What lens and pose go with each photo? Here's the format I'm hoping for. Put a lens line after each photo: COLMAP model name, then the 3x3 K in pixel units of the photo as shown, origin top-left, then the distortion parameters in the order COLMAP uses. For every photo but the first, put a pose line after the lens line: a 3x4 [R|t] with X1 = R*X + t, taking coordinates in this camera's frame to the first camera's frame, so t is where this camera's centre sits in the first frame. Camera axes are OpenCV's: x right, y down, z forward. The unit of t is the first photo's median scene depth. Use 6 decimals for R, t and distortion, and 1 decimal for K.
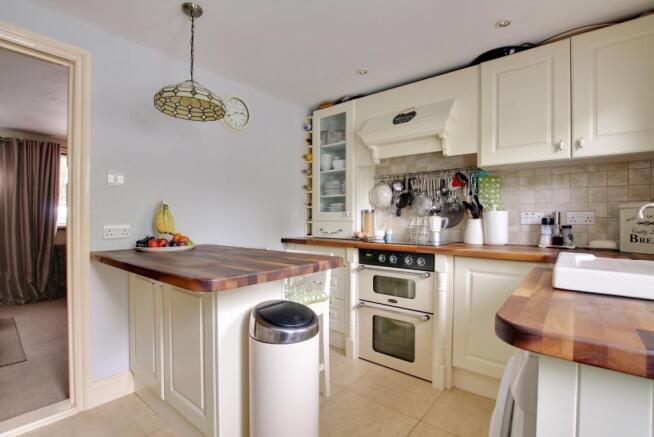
lens RADIAL K [[301.9, 0, 320.7], [0, 301.9, 219.3], [0, 0, 1]] dist [-0.000971, 0.000141]
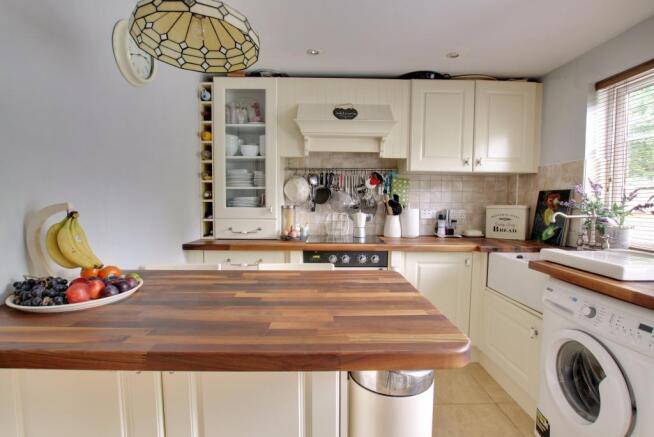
lens RADIAL K [[301.9, 0, 320.7], [0, 301.9, 219.3], [0, 0, 1]] dist [-0.000971, 0.000141]
pose [[0.772113, -0.037945, 0.634351, -0.401506], [-0.000231, 0.998199, 0.059990, -0.050590], [-0.635485, -0.046466, 0.770714, 0.271067]]
